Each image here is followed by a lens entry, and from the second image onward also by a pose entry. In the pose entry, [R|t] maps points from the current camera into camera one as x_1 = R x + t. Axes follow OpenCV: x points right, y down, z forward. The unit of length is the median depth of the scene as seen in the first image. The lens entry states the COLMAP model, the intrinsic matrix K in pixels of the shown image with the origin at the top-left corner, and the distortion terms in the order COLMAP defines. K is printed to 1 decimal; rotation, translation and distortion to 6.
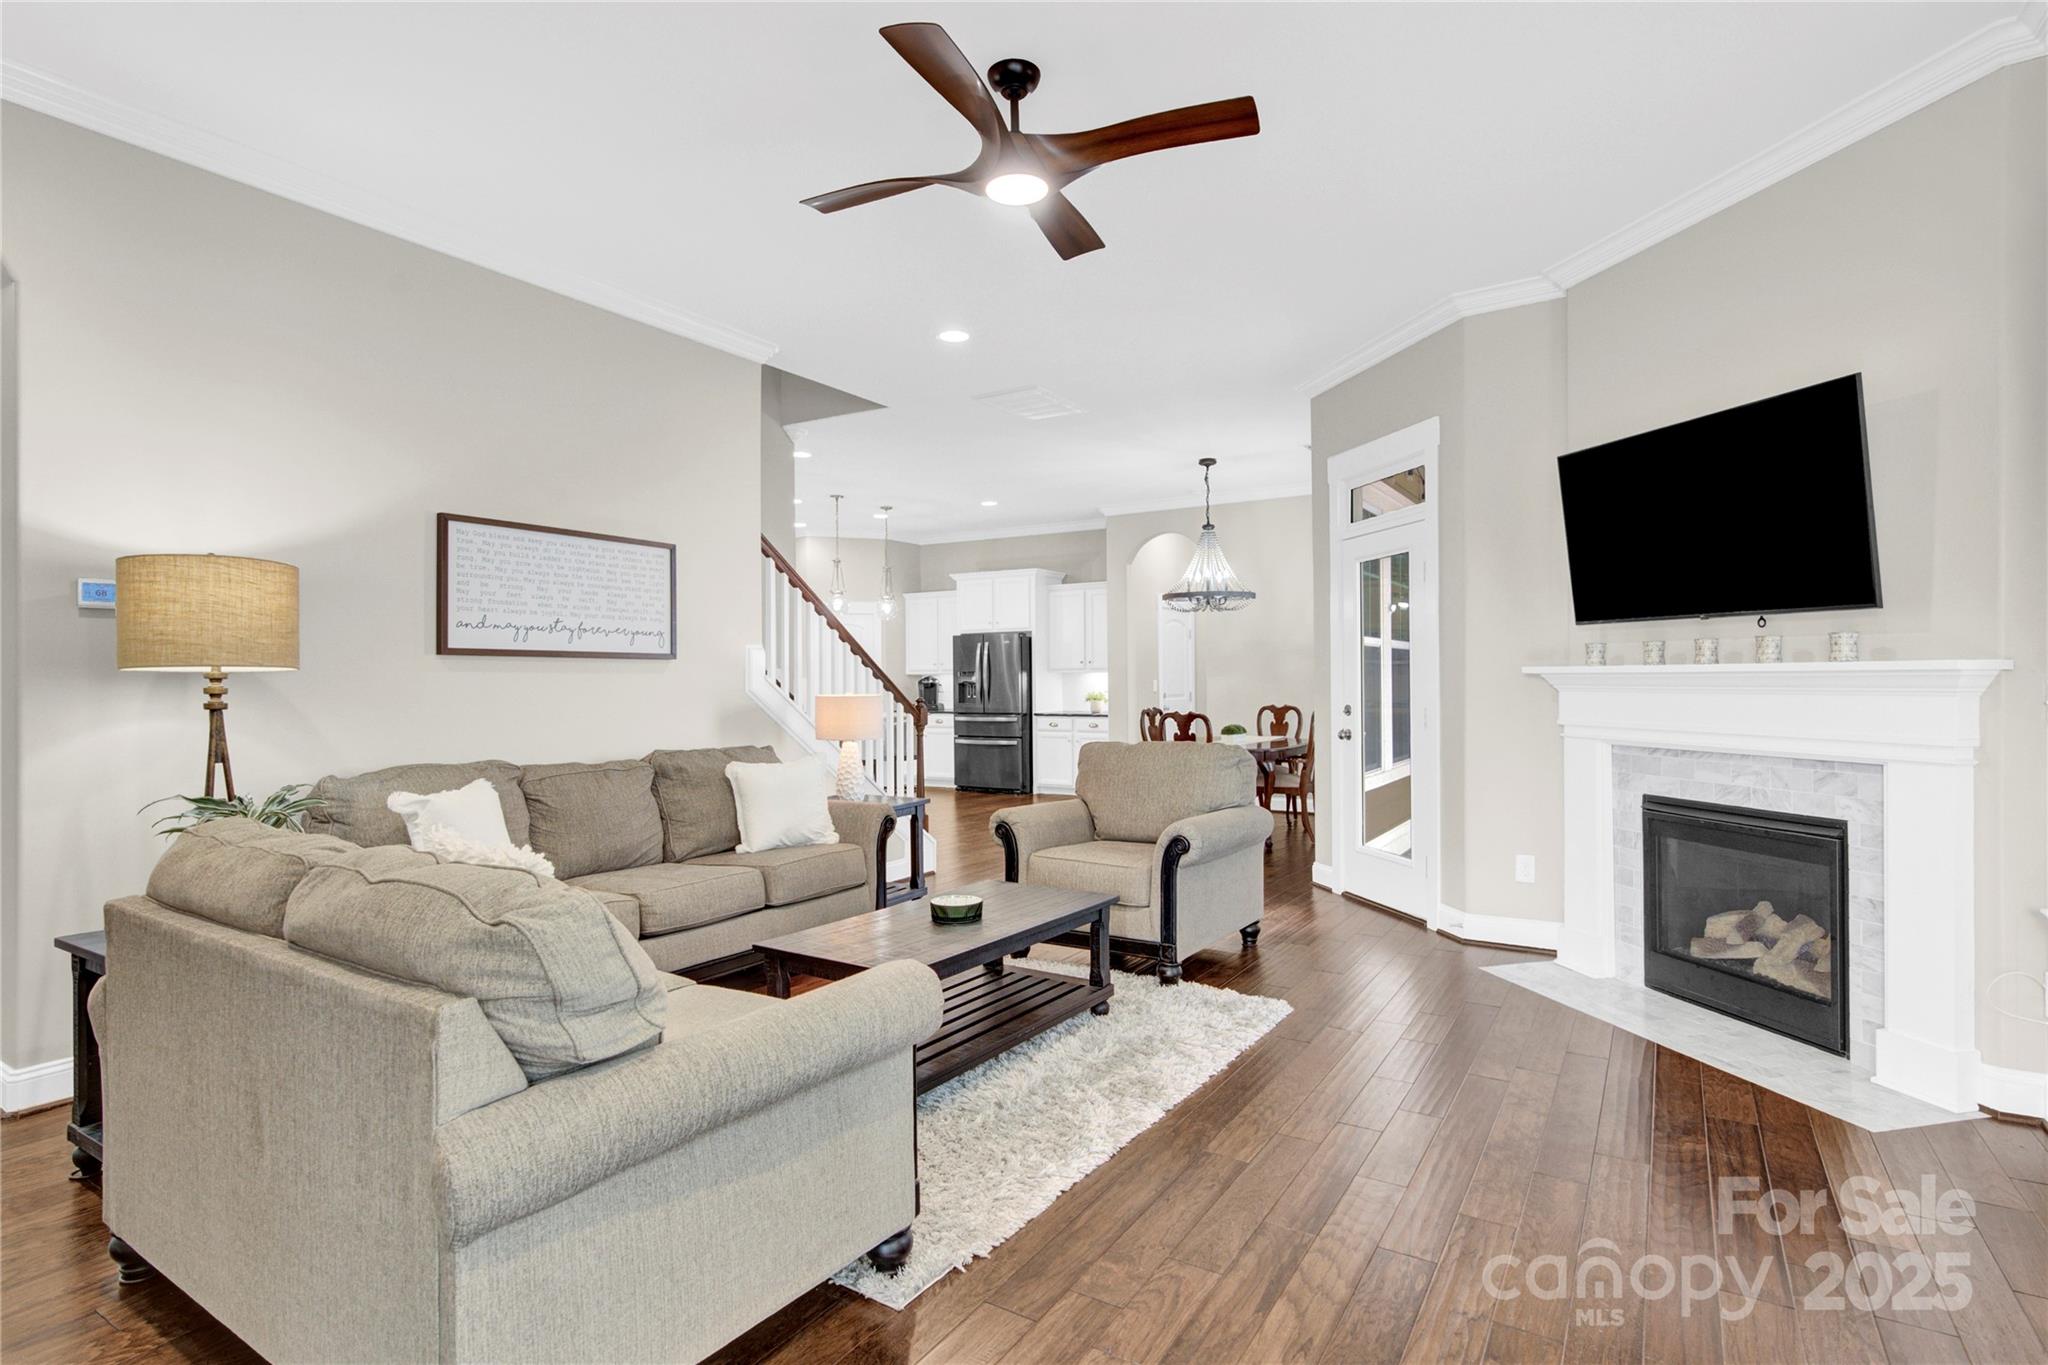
lens RADIAL K [[969.5, 0, 1062.2], [0, 969.5, 677.1], [0, 0, 1]] dist [-0.001704, 0.002156]
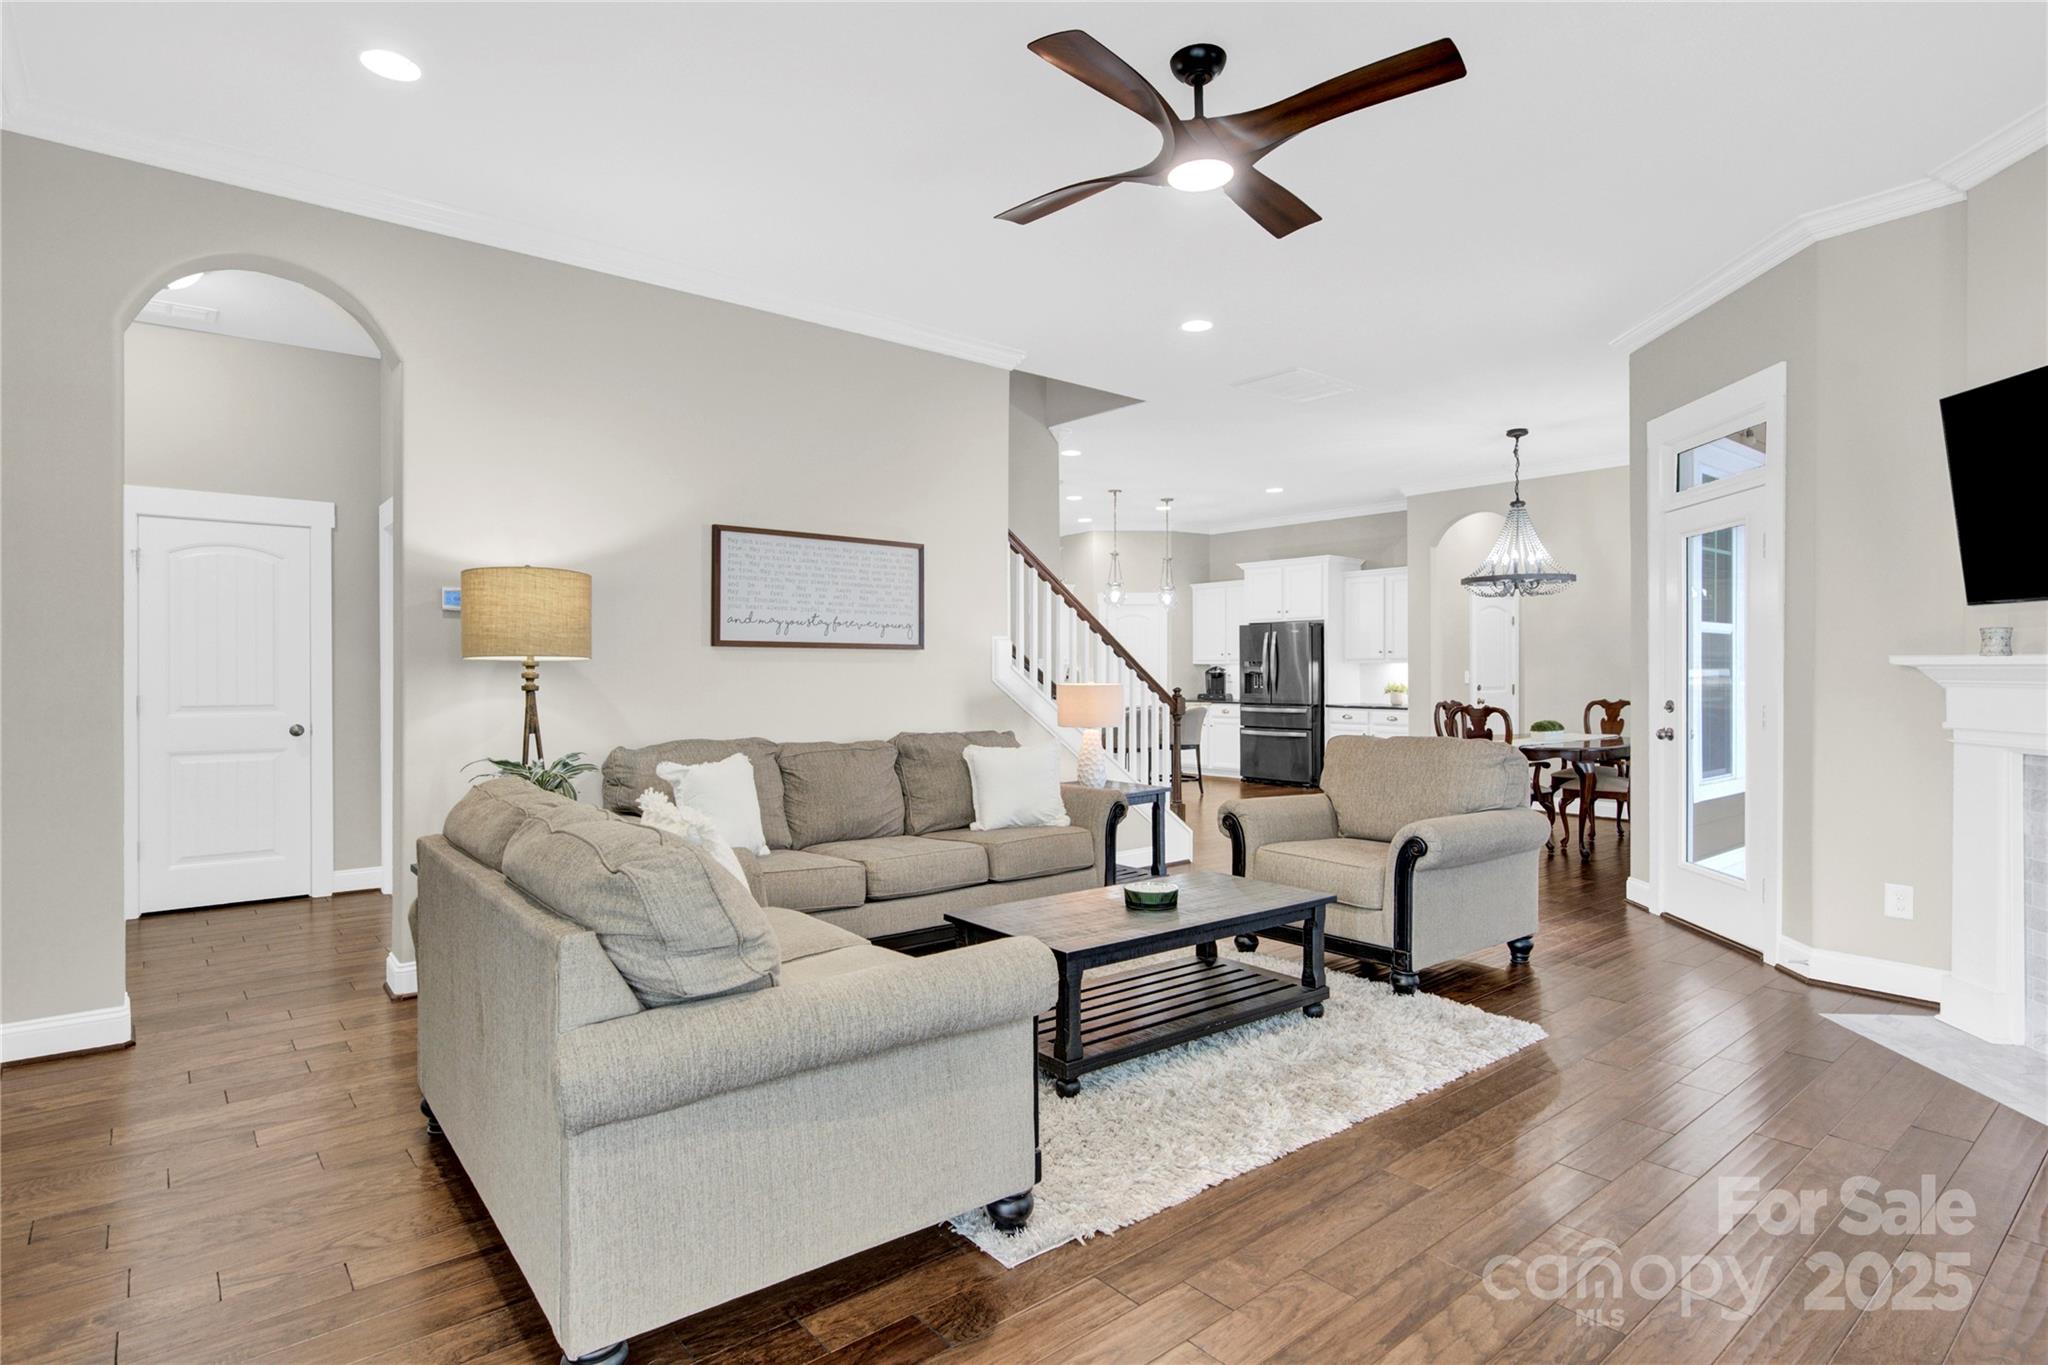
lens RADIAL K [[969.5, 0, 1070.8], [0, 969.5, 672.5], [0, 0, 1]] dist [-0.001704, 0.002156]
pose [[0.956010, 0.005170, -0.293290, 0.100810], [-0.003500, 0.999975, 0.006218, -0.000108], [0.293315, -0.004918, 0.956003, 0.008399]]
